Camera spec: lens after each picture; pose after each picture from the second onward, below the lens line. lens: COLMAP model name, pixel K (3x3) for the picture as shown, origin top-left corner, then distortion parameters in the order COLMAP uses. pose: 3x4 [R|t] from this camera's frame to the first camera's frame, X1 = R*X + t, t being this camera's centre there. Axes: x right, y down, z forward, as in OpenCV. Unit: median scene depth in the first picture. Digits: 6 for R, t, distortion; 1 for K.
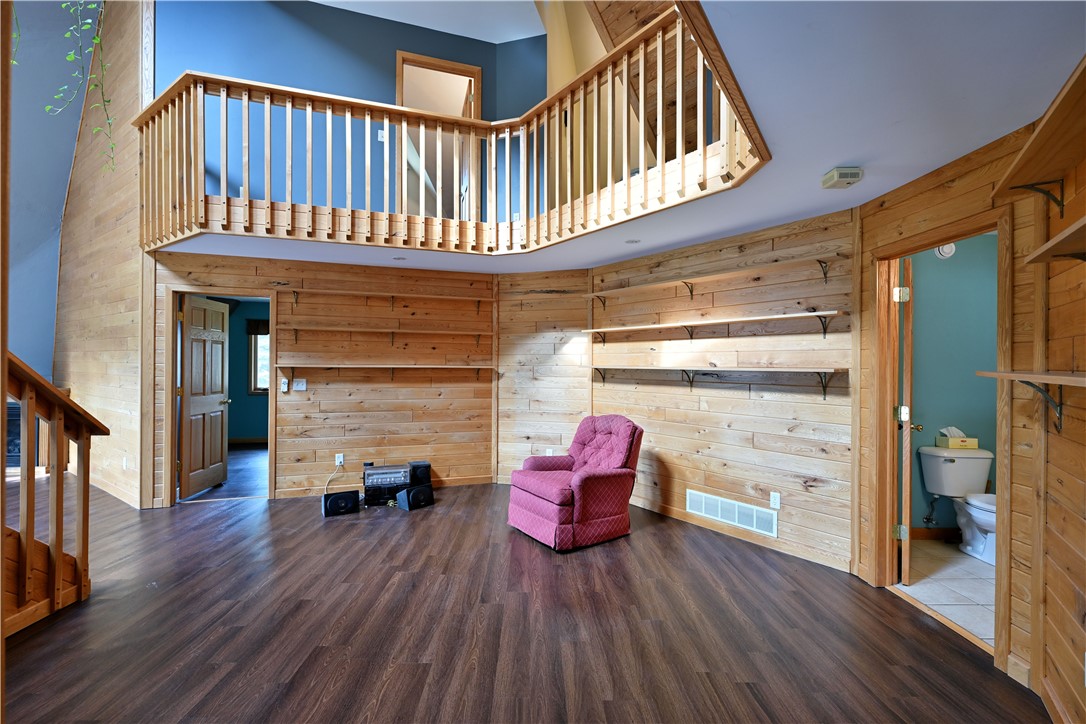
lens RADIAL K [[482.8, 0, 543.0], [0, 482.8, 362.0], [0, 0, 1]] dist [-0.000814, -0.000192]
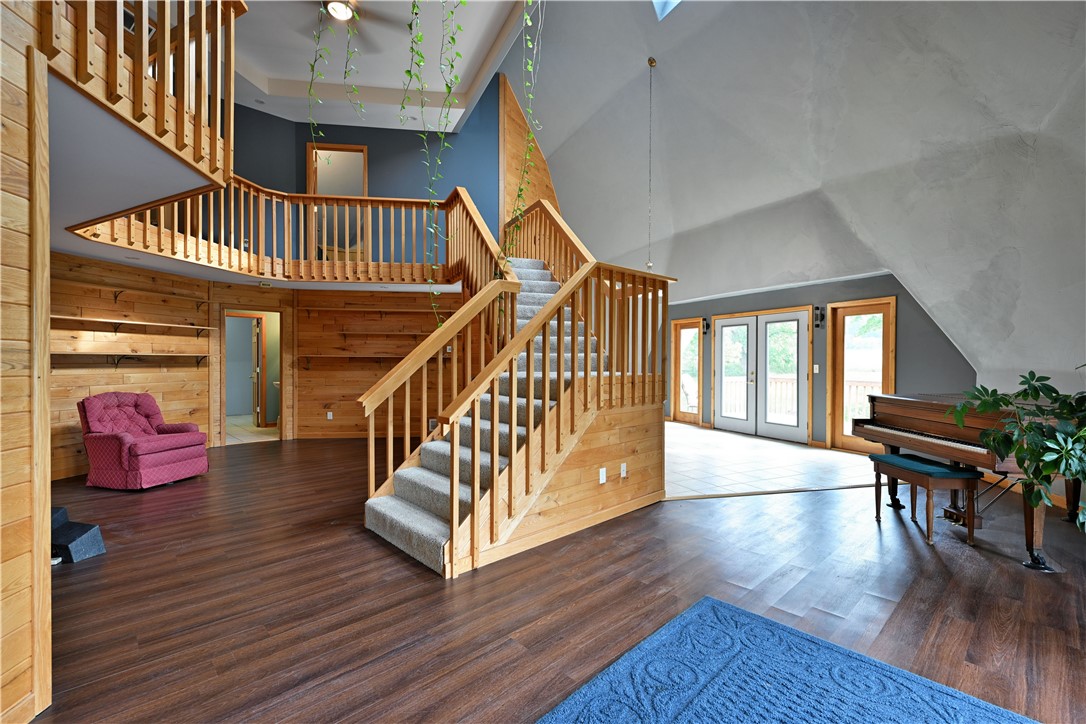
lens RADIAL K [[482.8, 0, 543.0], [0, 482.8, 362.0], [0, 0, 1]] dist [-0.000814, -0.000192]
pose [[-0.680296, -0.006167, 0.732911, -1.503611], [-0.005249, 0.999980, 0.003542, 0.024943], [-0.732918, -0.001437, -0.680315, 1.043481]]
